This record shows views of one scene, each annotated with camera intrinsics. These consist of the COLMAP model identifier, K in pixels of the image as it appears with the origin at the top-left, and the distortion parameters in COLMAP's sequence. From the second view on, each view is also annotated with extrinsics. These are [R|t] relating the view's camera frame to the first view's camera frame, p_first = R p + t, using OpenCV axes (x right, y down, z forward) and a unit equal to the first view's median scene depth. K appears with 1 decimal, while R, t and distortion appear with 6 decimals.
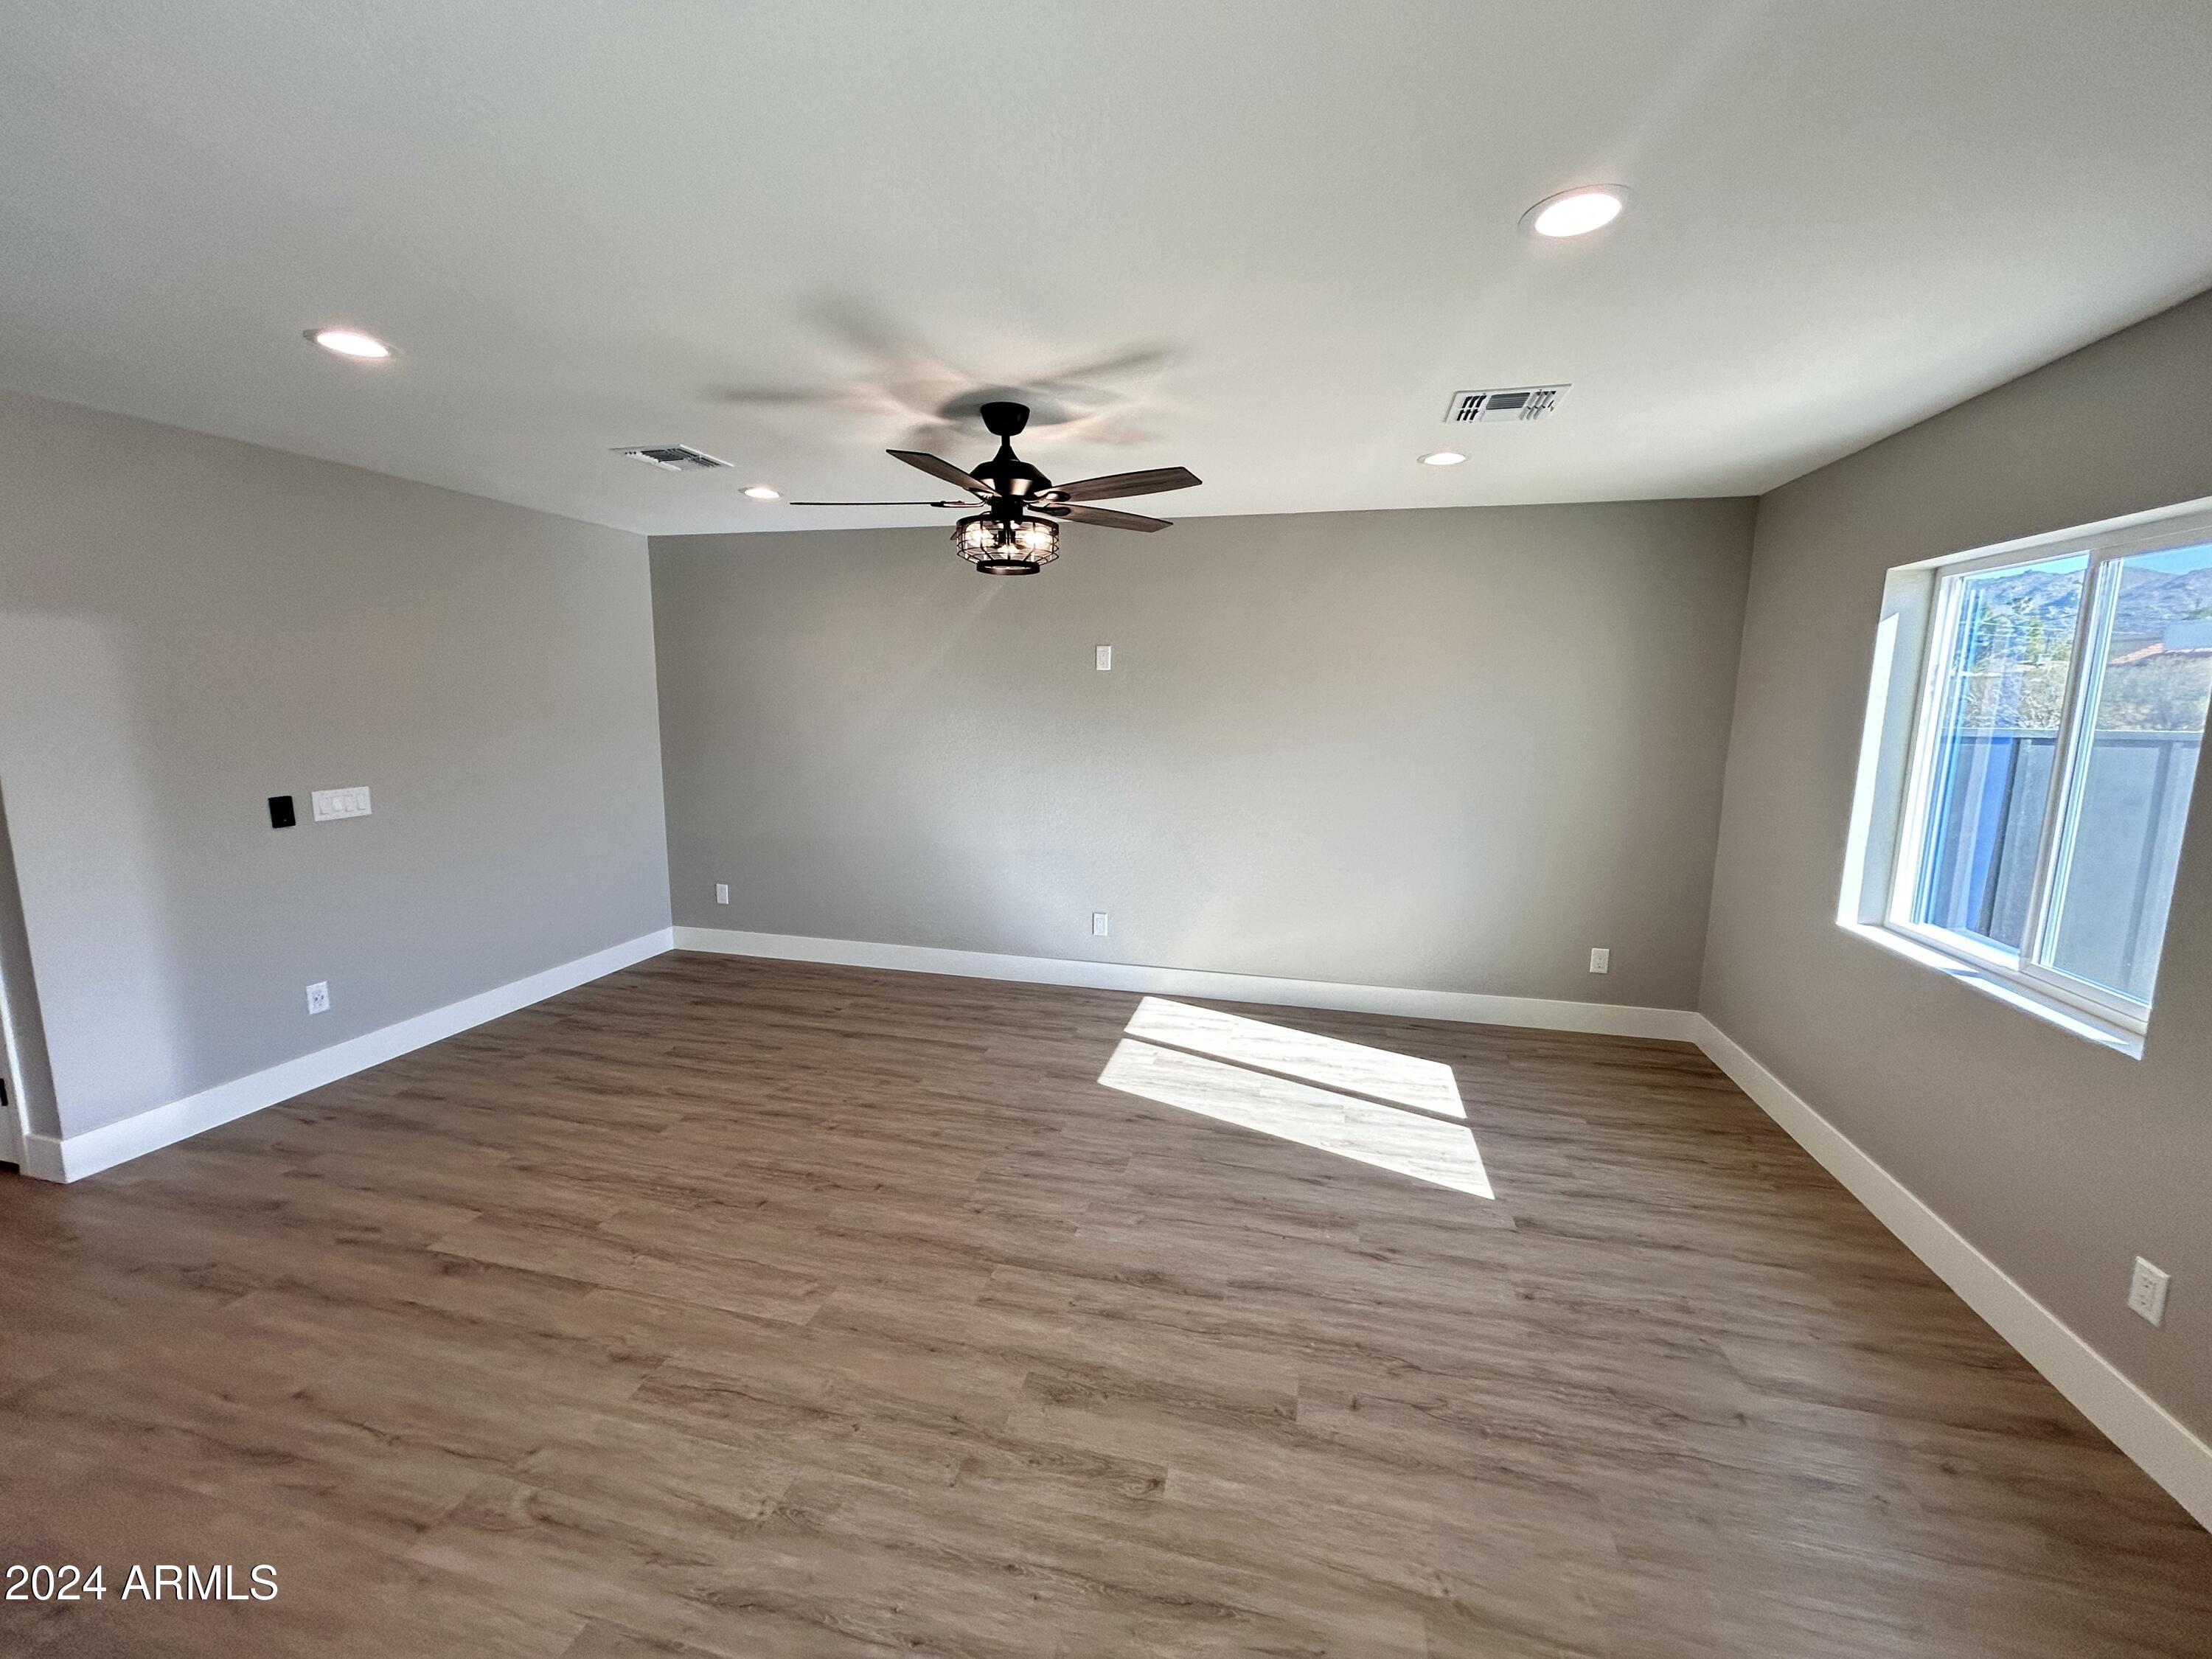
lens RADIAL K [[887.1, 0, 1104.3], [0, 887.1, 830.5], [0, 0, 1]] dist [-0.001646, 0.000422]
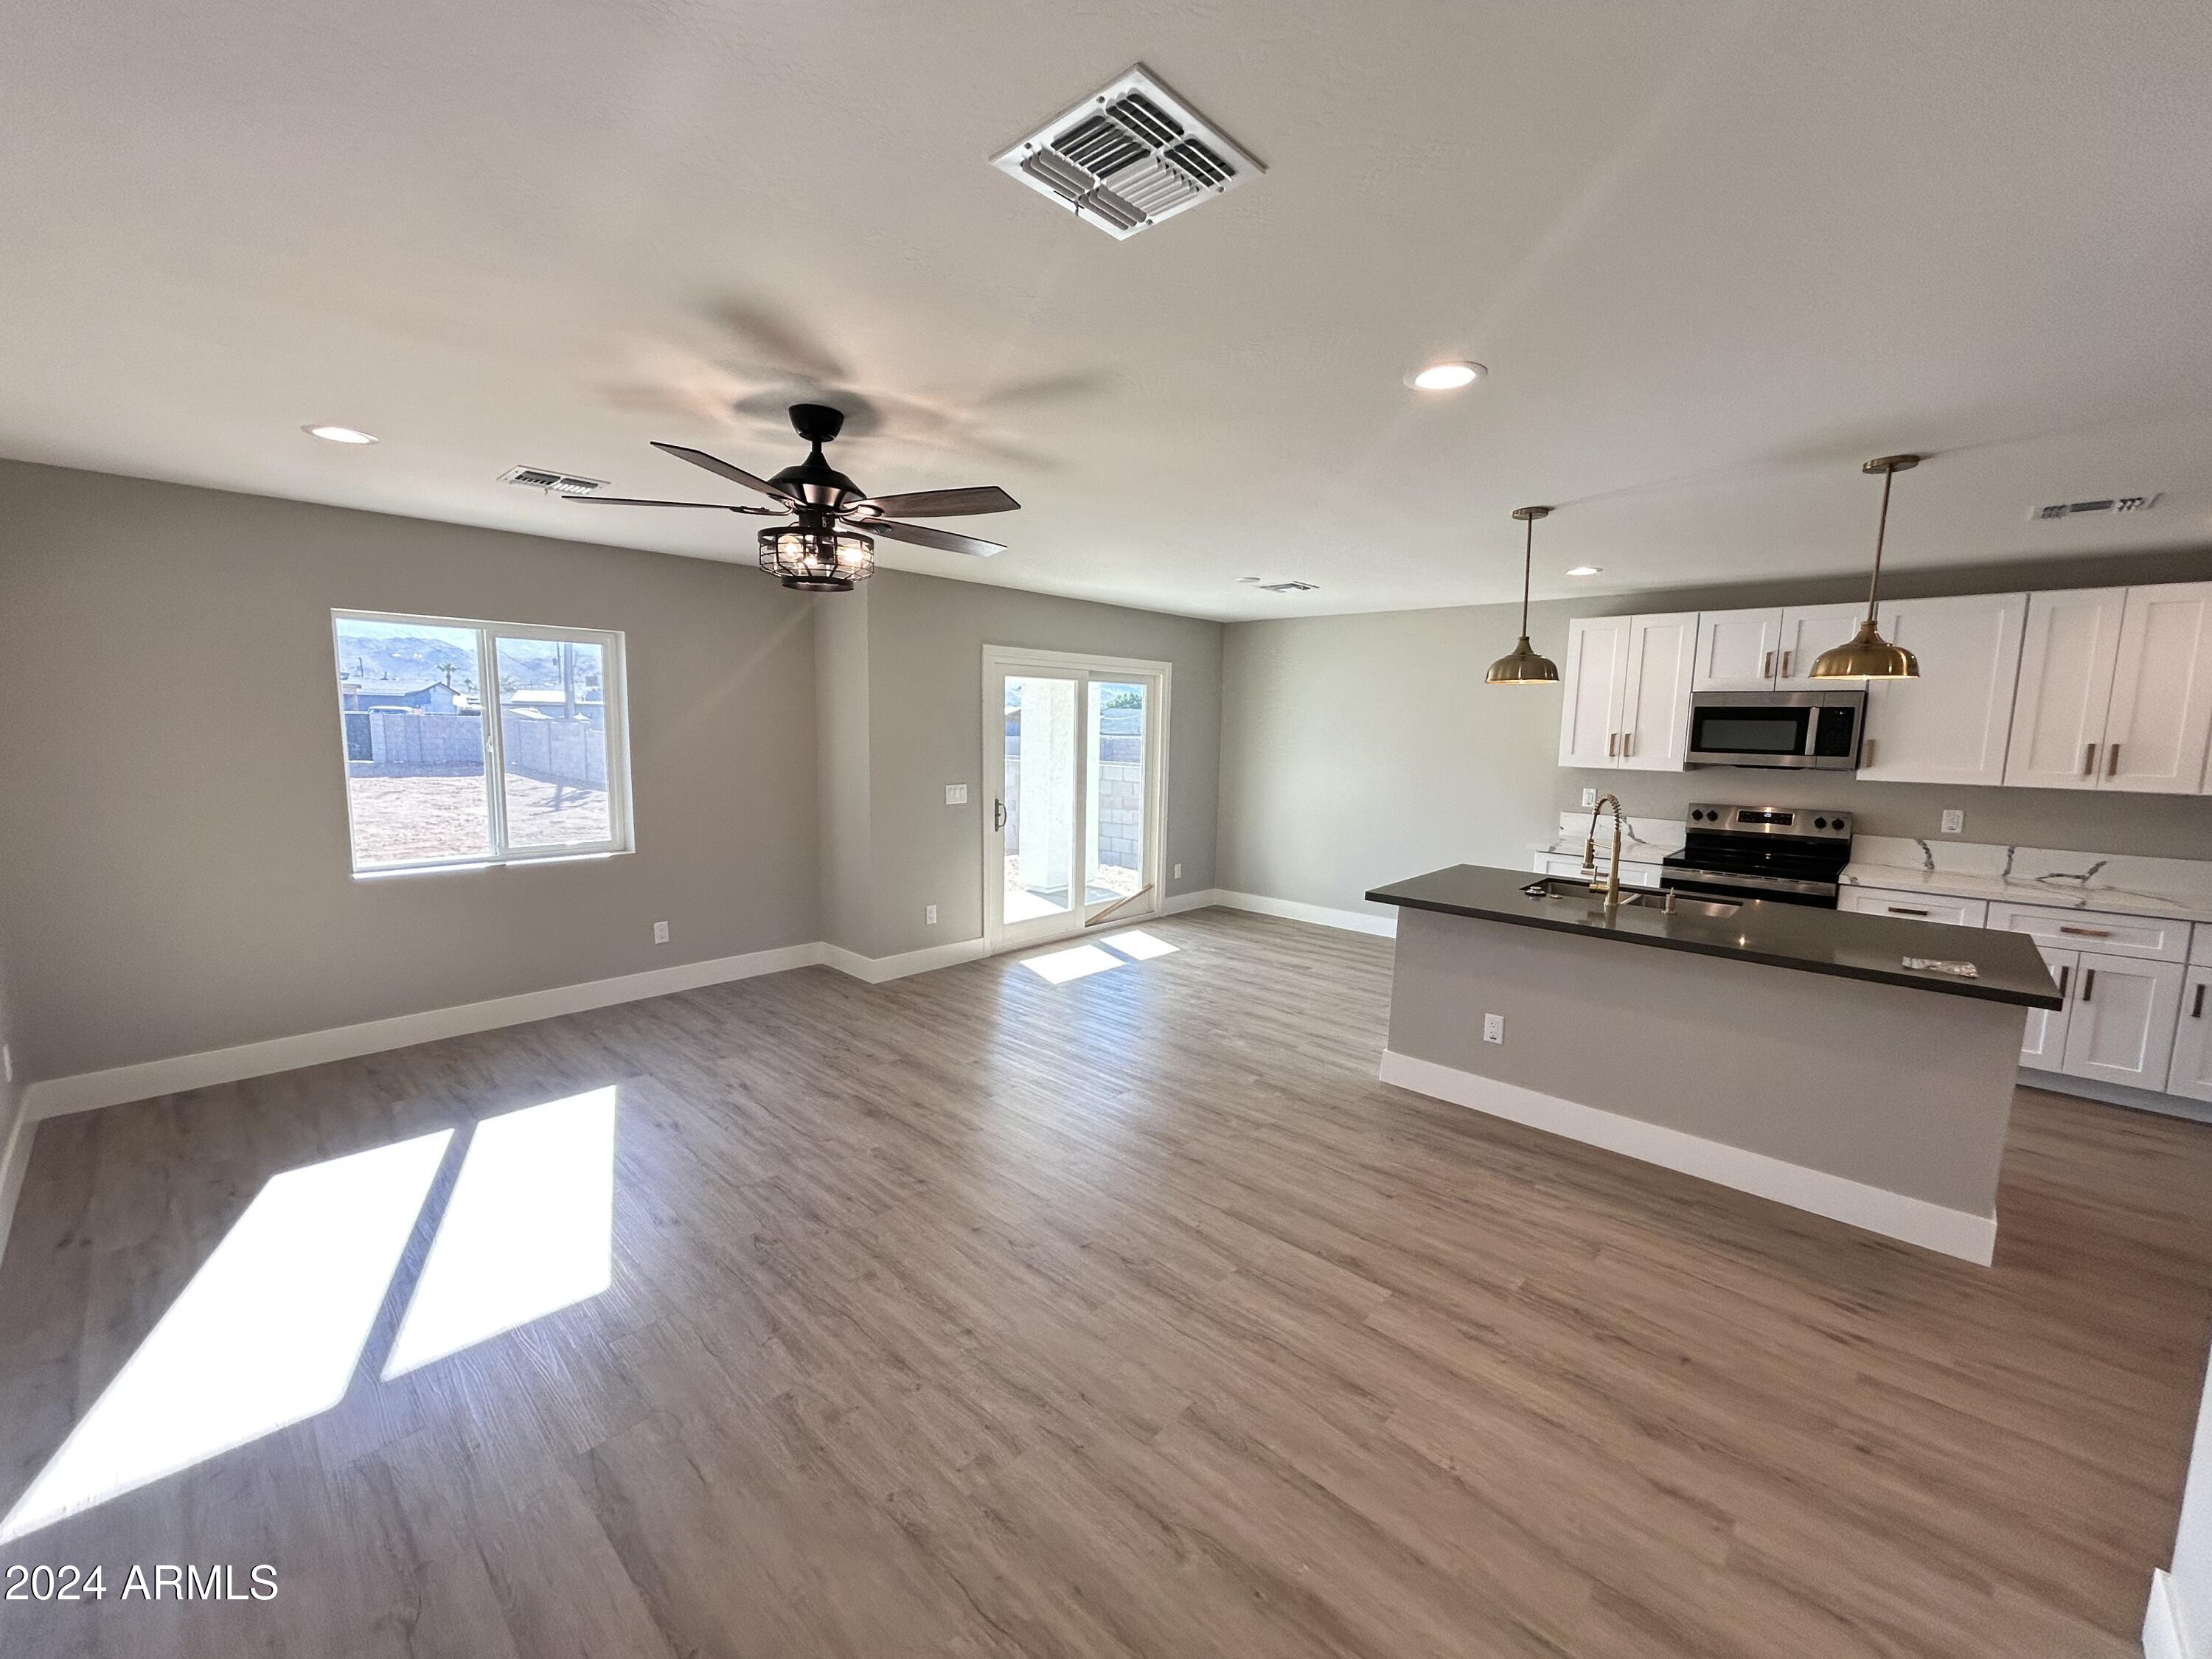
lens RADIAL K [[887.1, 0, 1104.3], [0, 887.1, 830.5], [0, 0, 1]] dist [-0.001646, 0.000422]
pose [[-0.873625, -0.088828, 0.478424, -0.858607], [0.044728, 0.964375, 0.260729, -0.287224], [-0.484540, 0.249178, -0.838529, 1.751353]]
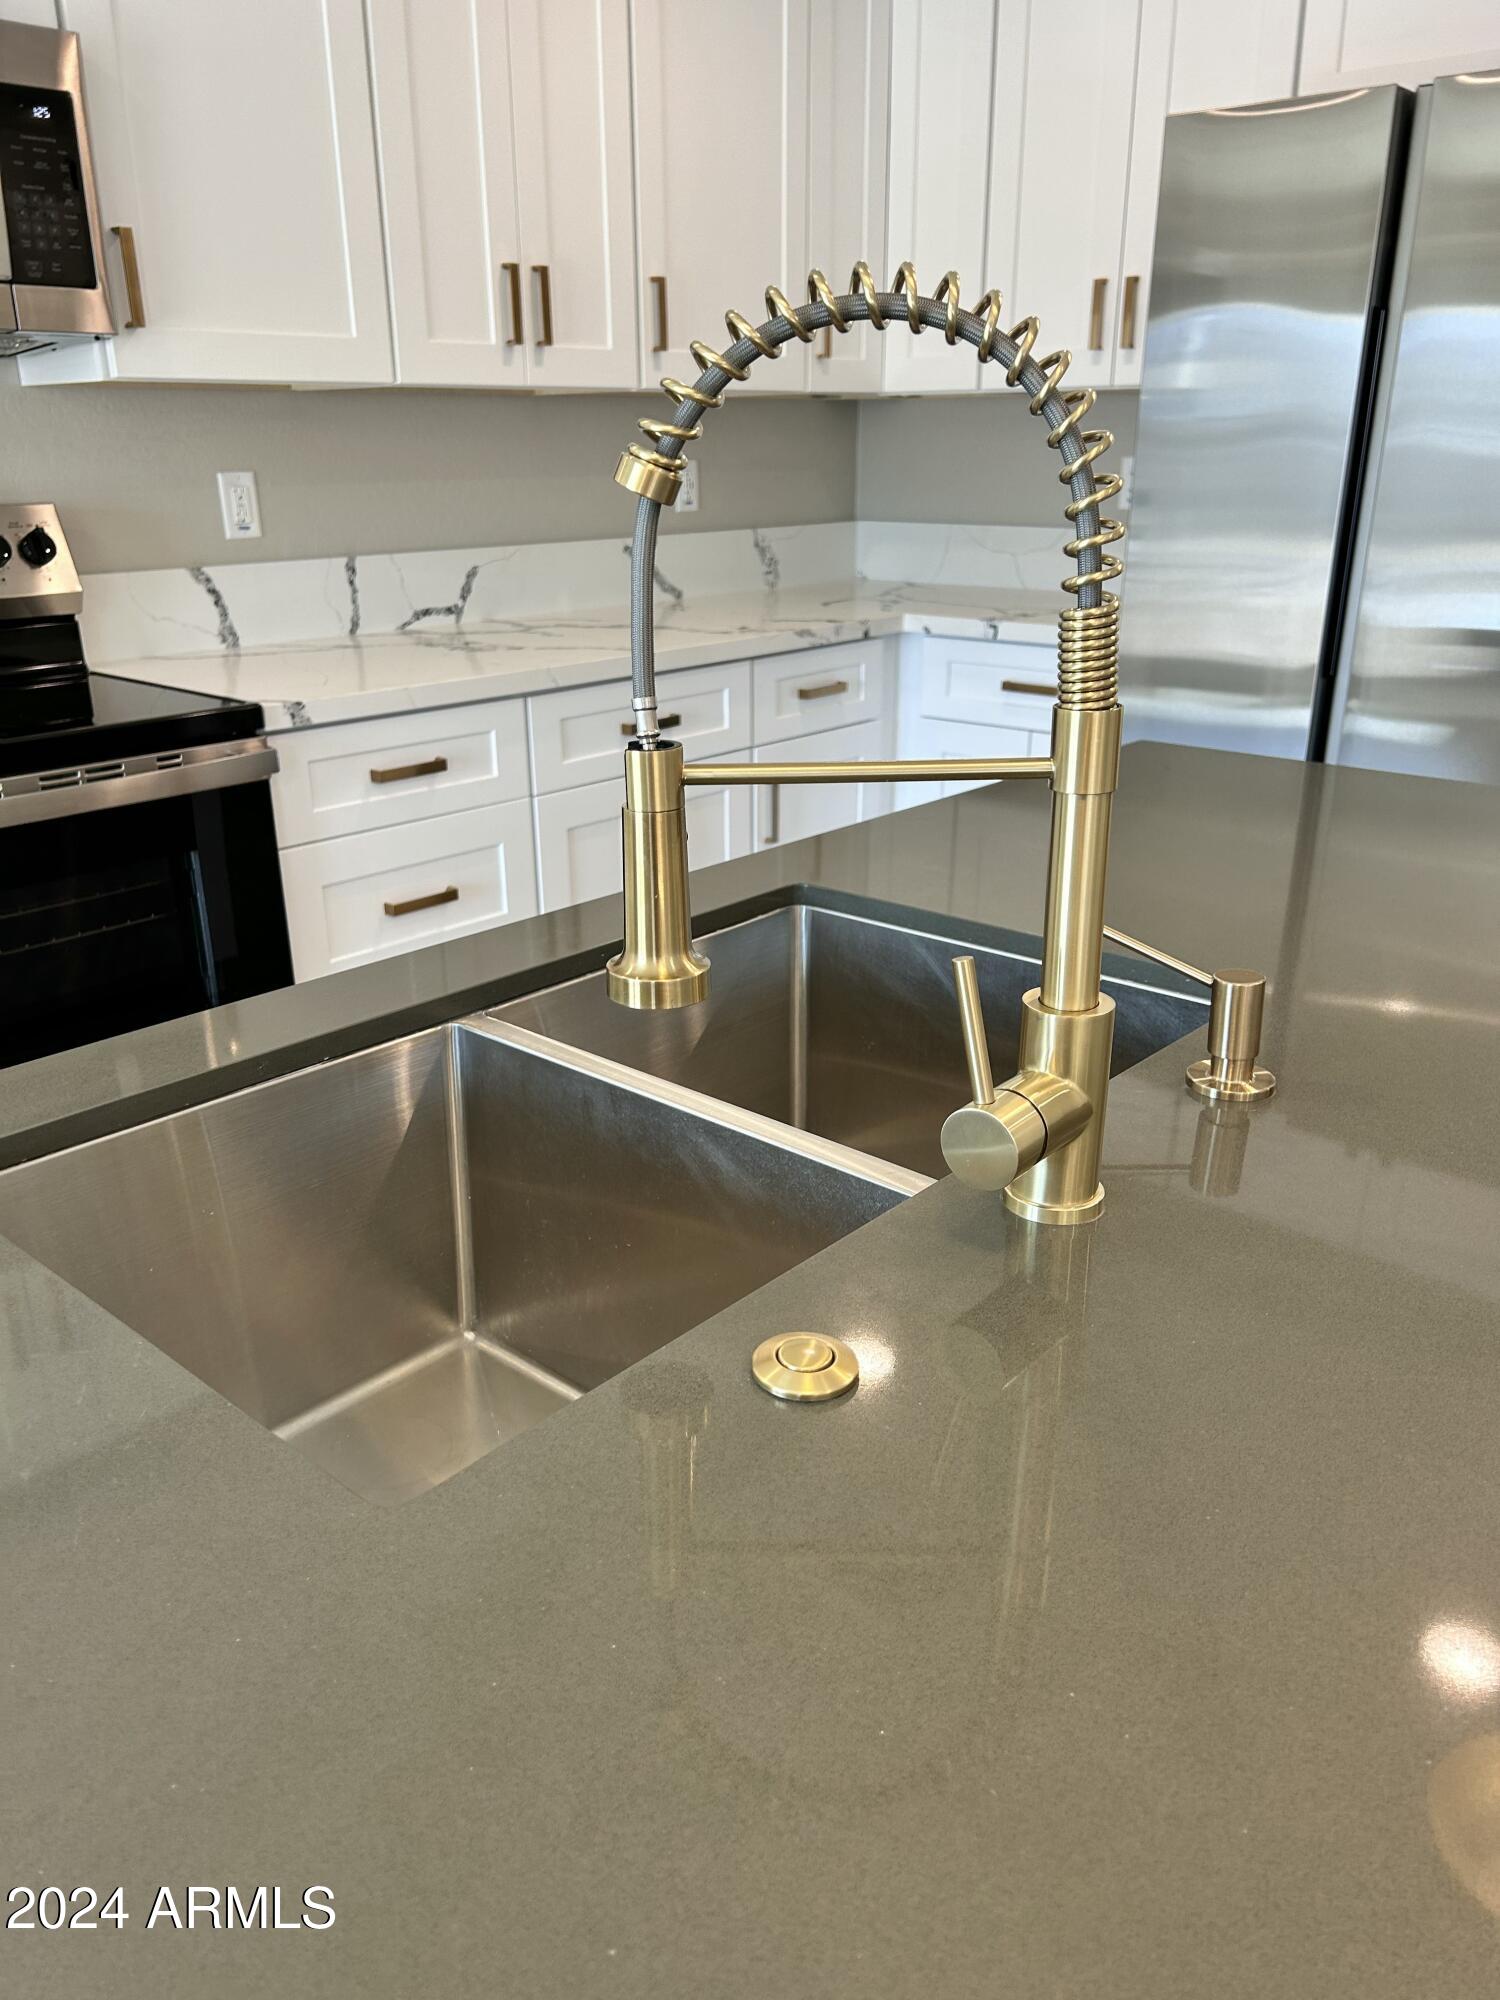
lens RADIAL K [[1498.3, 0, 755.7], [0, 1498.3, 1019.8], [0, 0, 1]] dist [0.045397, -0.034059]
pose [[-0.455424, 0.310948, -0.834206, -0.632057], [-0.138904, 0.900728, 0.411576, 0.053233], [0.879372, 0.303316, -0.367021, 0.341067]]
